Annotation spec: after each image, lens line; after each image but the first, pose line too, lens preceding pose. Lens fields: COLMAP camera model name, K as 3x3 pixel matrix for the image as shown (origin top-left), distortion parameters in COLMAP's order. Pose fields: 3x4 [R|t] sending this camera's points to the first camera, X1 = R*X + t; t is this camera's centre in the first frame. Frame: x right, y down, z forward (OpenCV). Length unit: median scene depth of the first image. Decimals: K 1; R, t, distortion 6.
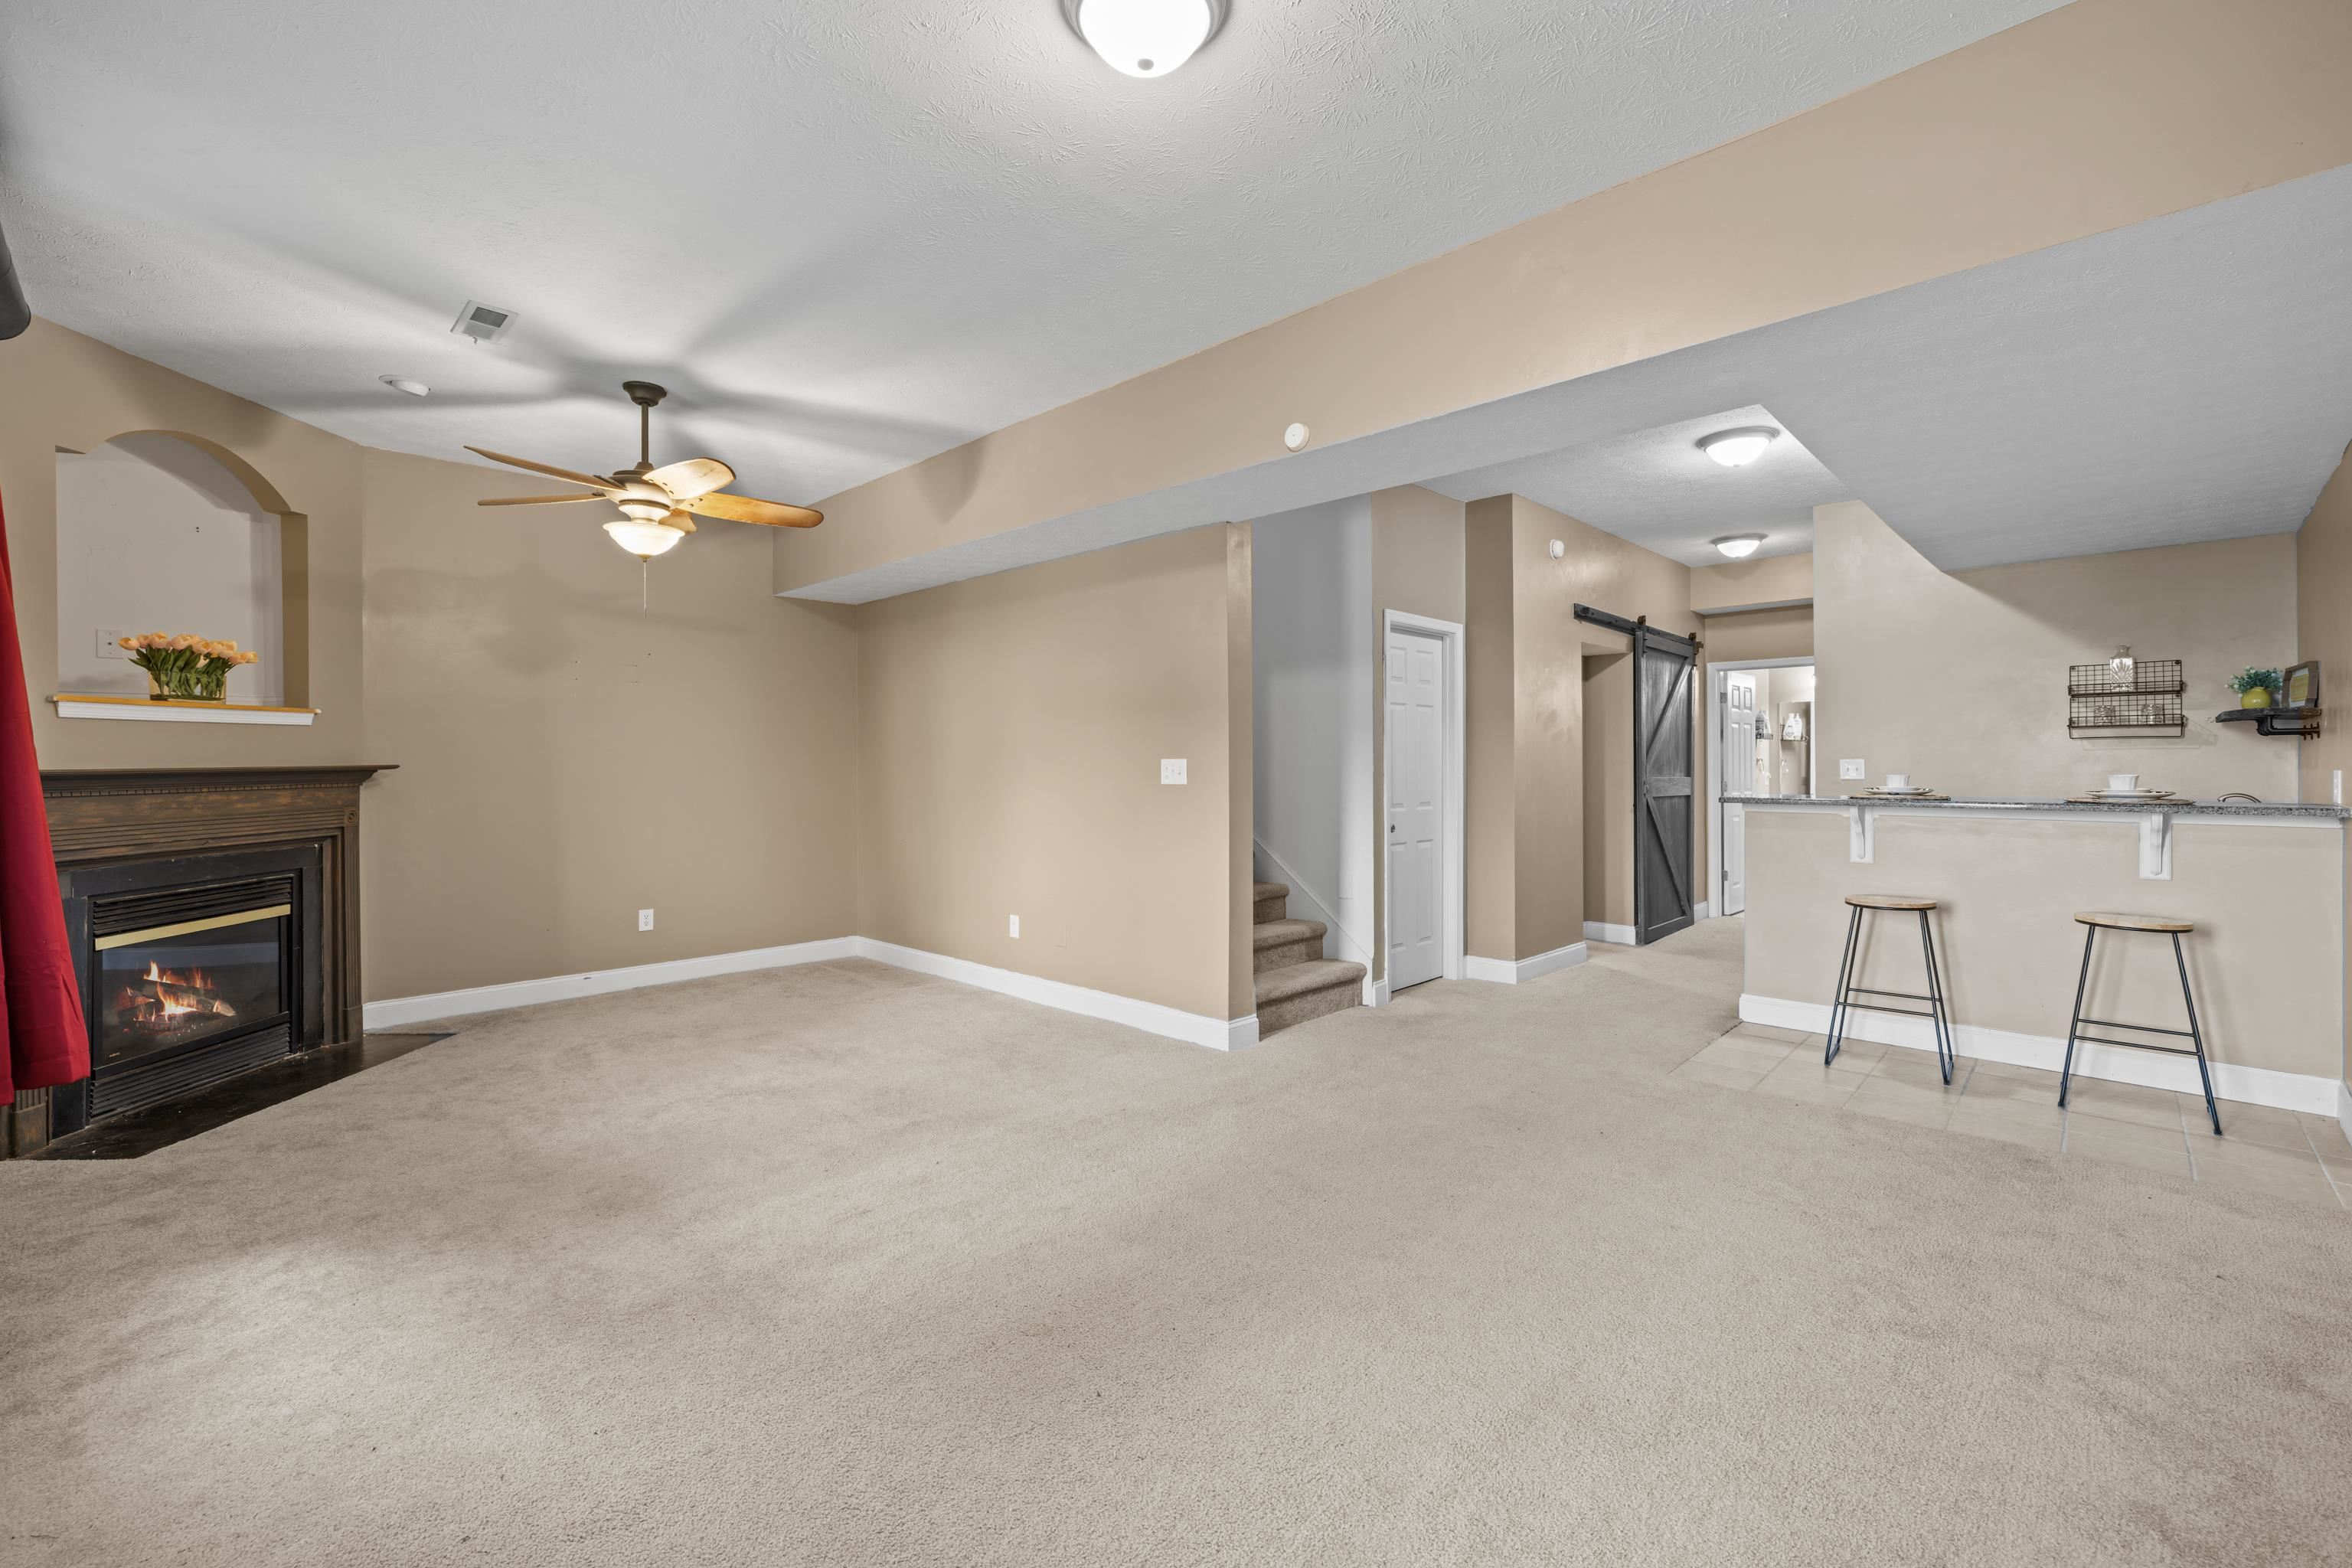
lens RADIAL K [[991.1, 0, 1177.1], [0, 991.1, 760.6], [0, 0, 1]] dist [0.001648, -0.000119]
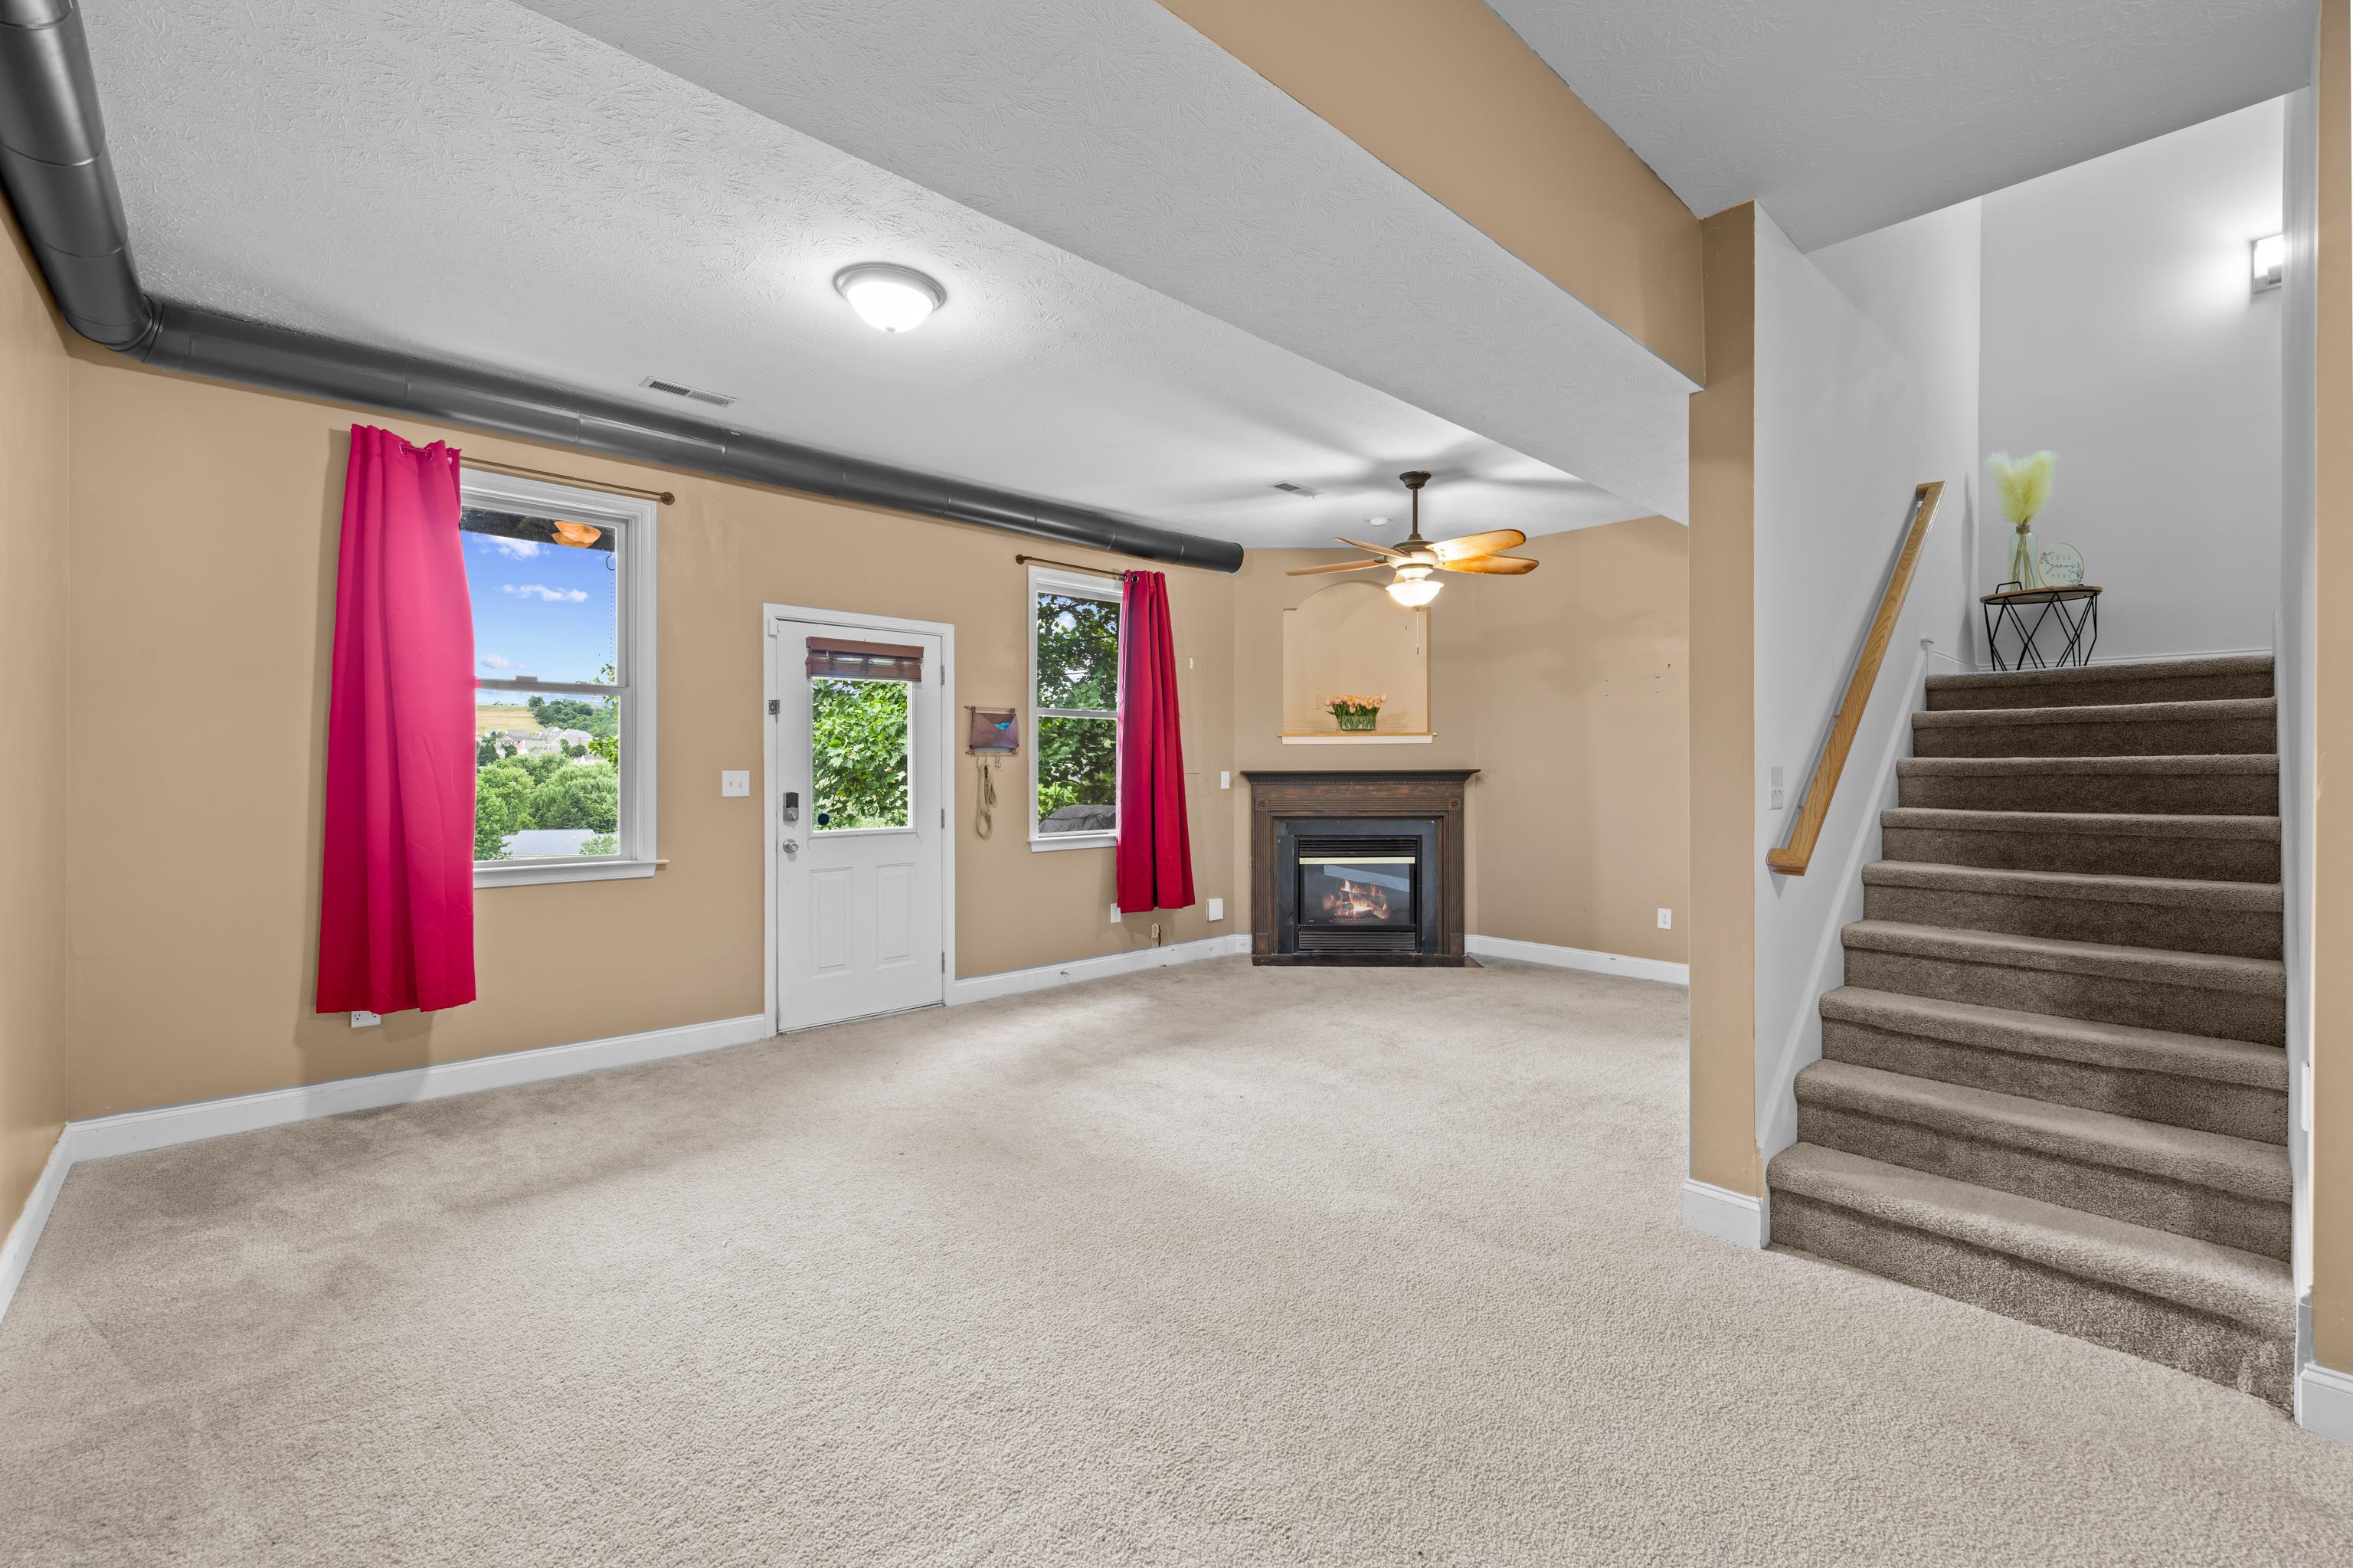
lens RADIAL K [[991.6, 0, 1179.5], [0, 991.6, 771.2], [0, 0, 1]] dist [0.001648, -0.000119]
pose [[-0.045536, 0.006497, -0.998942, 0.739872], [-0.001525, 0.999977, 0.006574, -0.002066], [0.998962, 0.001823, -0.045525, 0.739068]]
